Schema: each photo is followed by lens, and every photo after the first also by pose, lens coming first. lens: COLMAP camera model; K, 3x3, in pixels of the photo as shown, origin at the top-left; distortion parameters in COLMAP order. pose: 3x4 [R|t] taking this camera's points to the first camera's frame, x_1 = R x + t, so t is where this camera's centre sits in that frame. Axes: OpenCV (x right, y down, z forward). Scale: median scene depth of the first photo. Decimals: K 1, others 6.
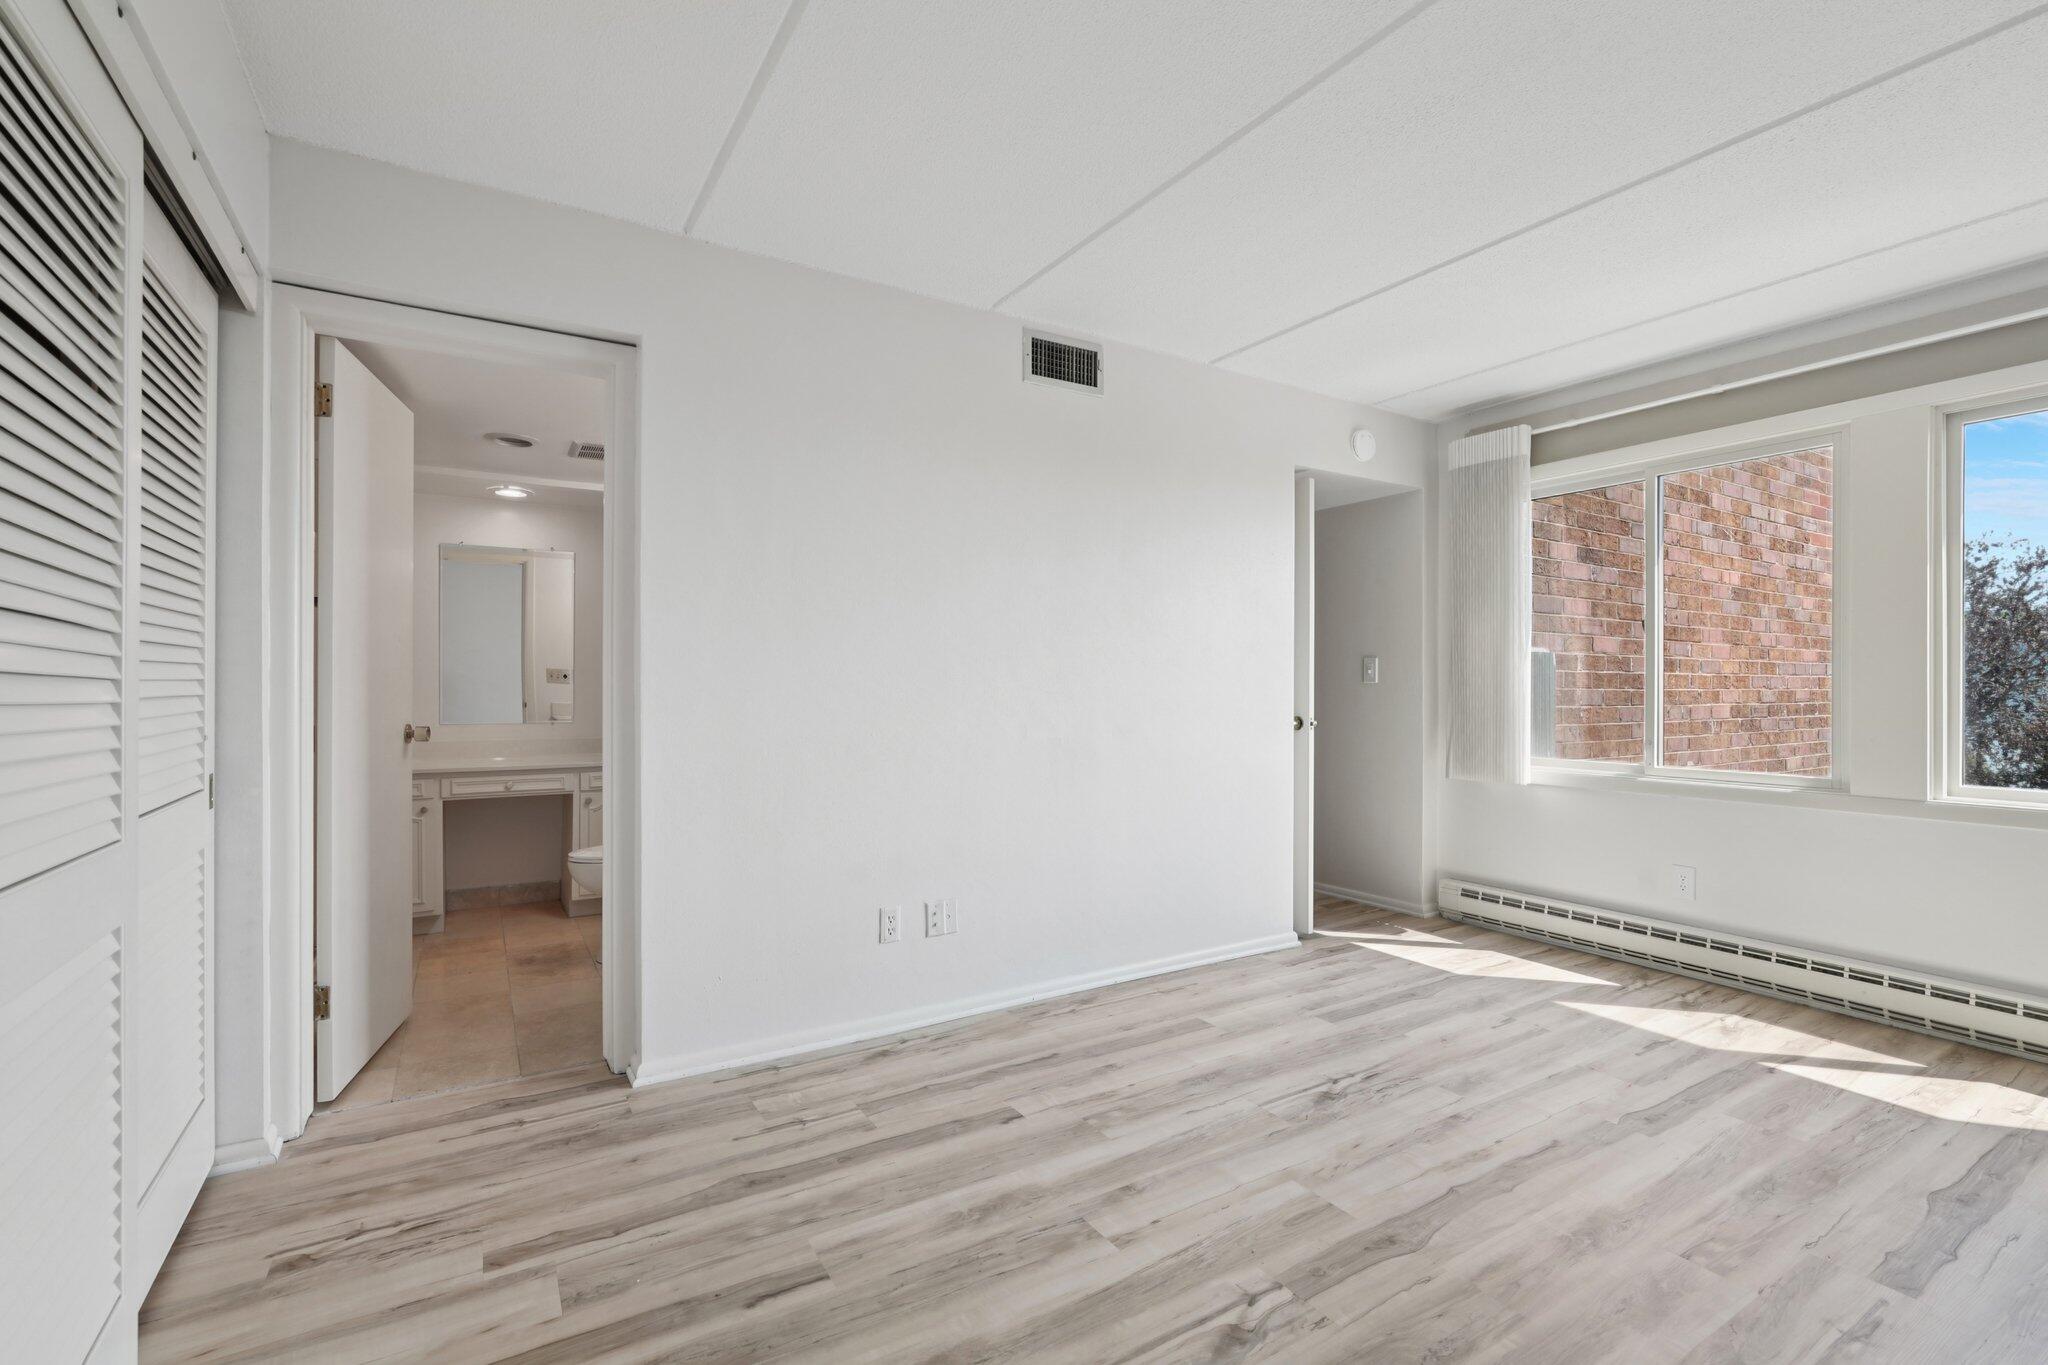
lens RADIAL K [[921.4, 0, 1013.5], [0, 921.4, 688.5], [0, 0, 1]] dist [-0.014162, 0.010425]
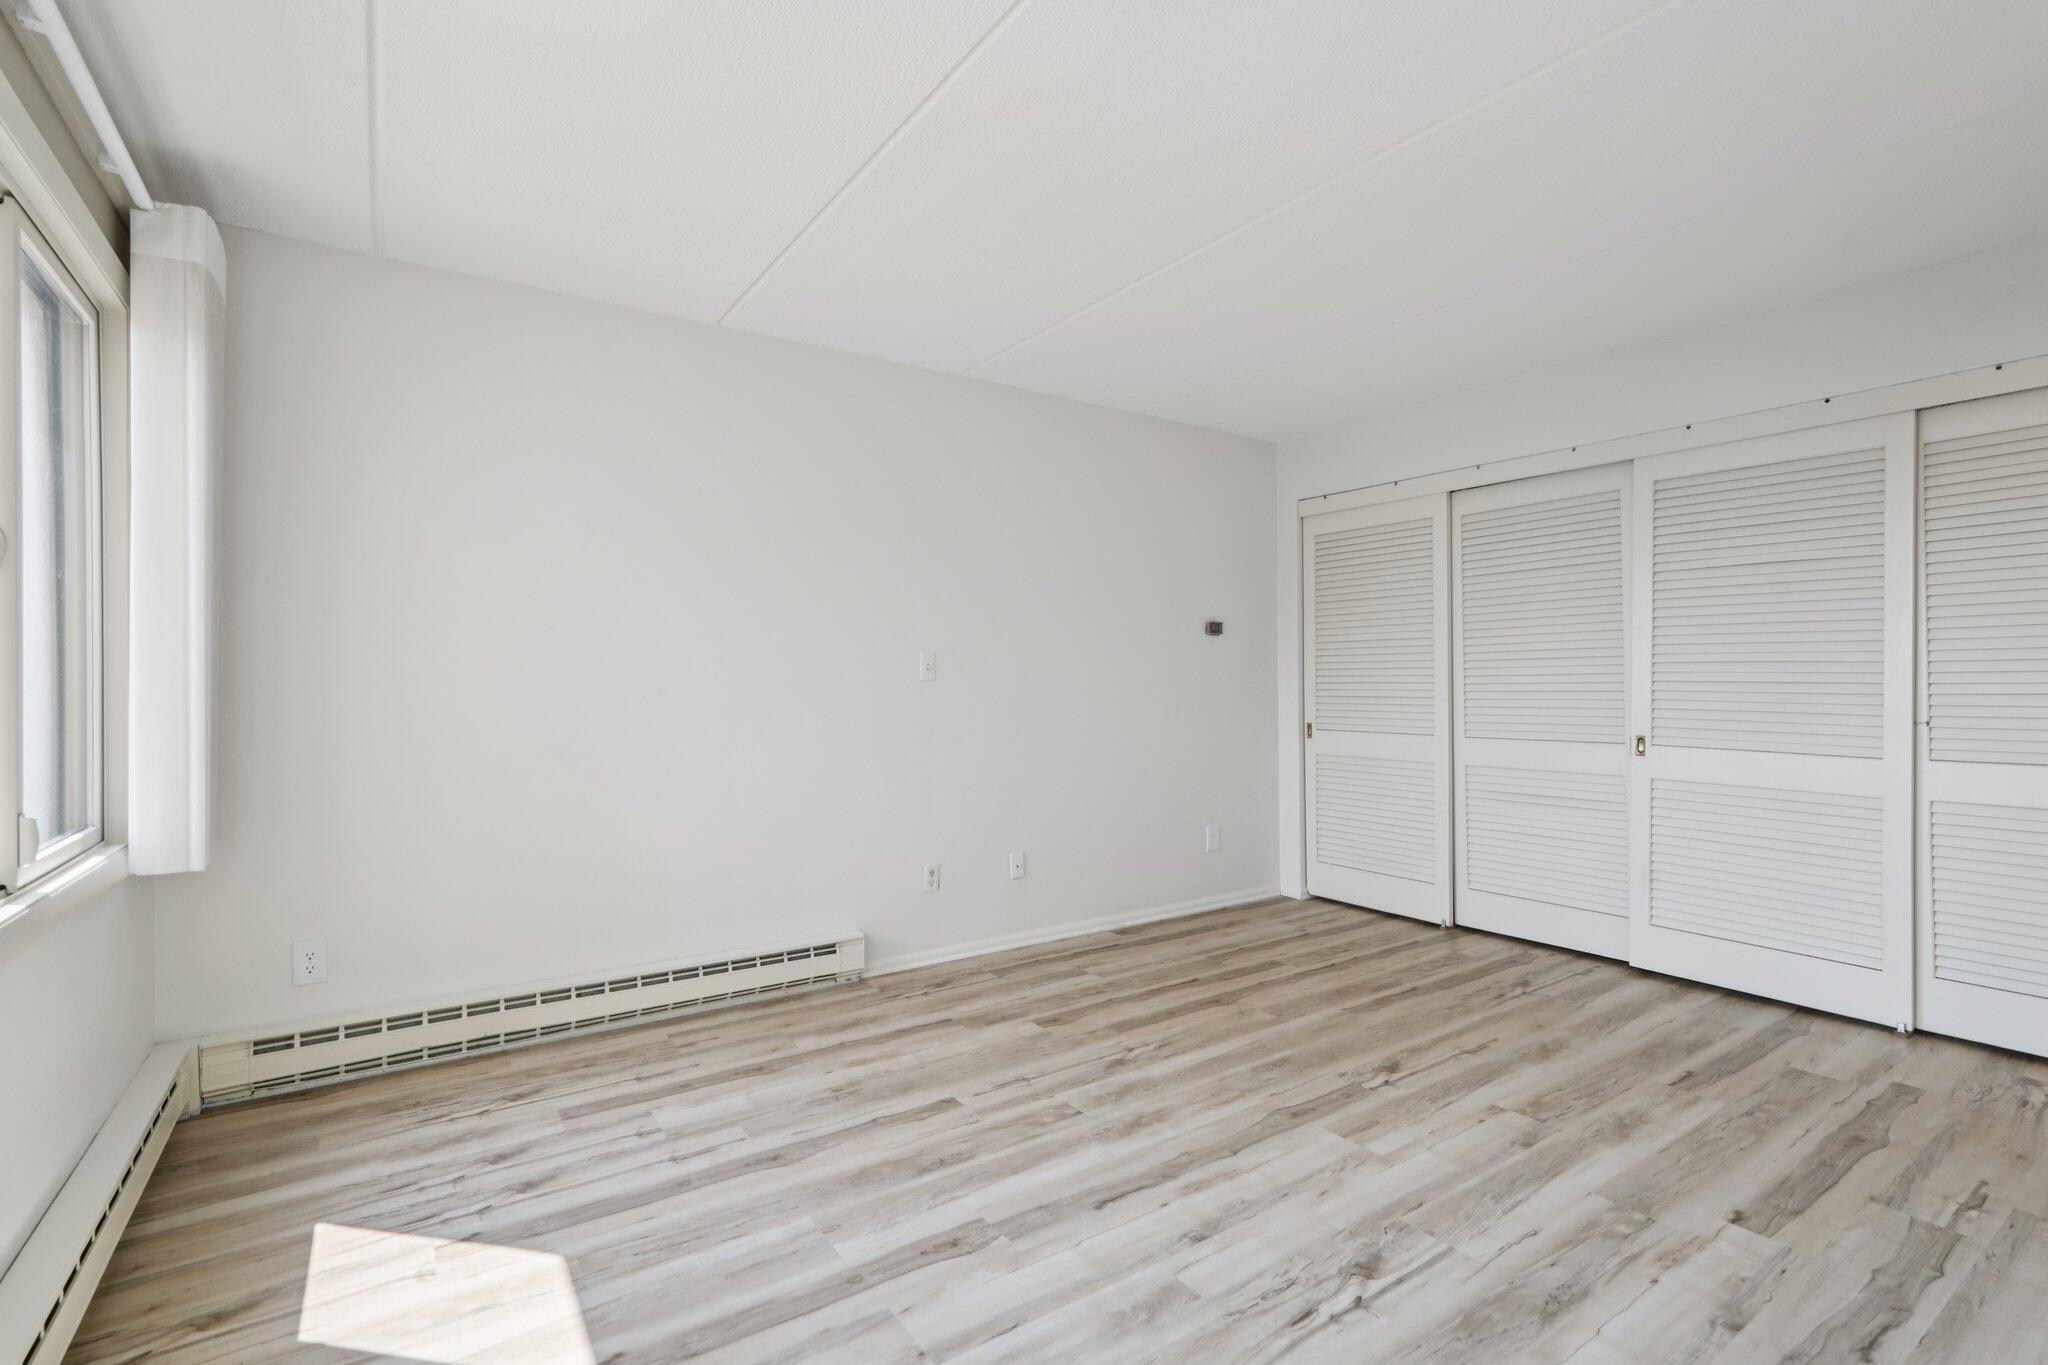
lens RADIAL K [[926.3, 0, 1024.0], [0, 926.3, 682.5], [0, 0, 1]] dist [0.000968, 0.000517]
pose [[-0.998450, -0.005218, -0.055406, 0.617429], [-0.005181, 0.999986, -0.000811, -0.003607], [0.055409, -0.000522, -0.998464, 1.623297]]
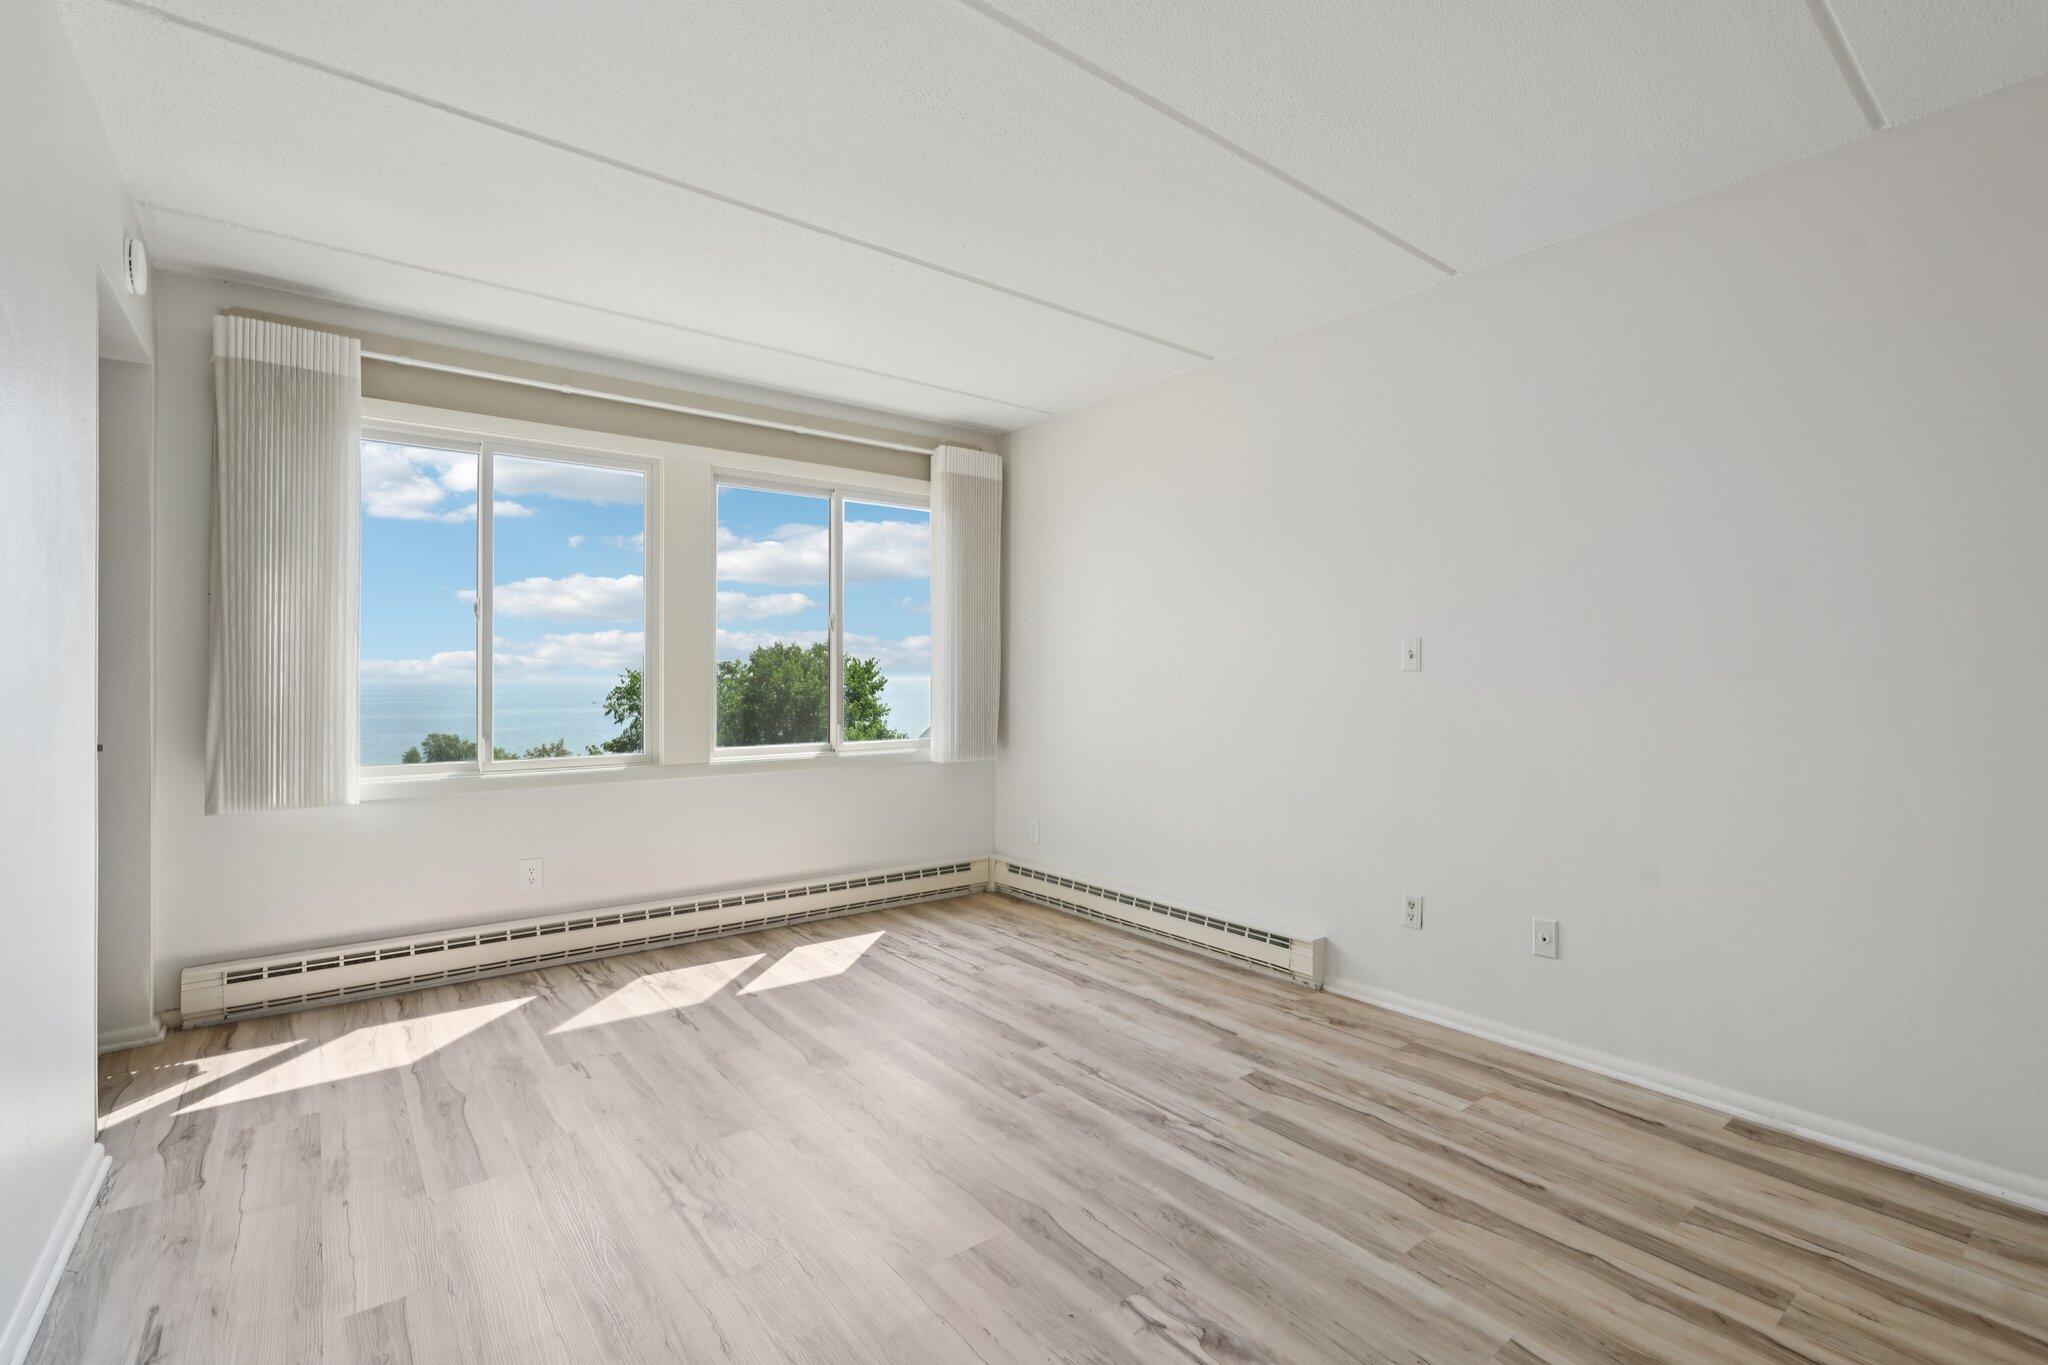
lens RADIAL K [[919.0, 0, 1041.1], [0, 919.0, 670.4], [0, 0, 1]] dist [-0.015986, 0.011392]
pose [[-0.125654, 0.001793, 0.992072, -0.429511], [0.002664, 0.999995, -0.001470, -0.007751], [-0.992071, 0.002458, -0.125659, 0.792374]]
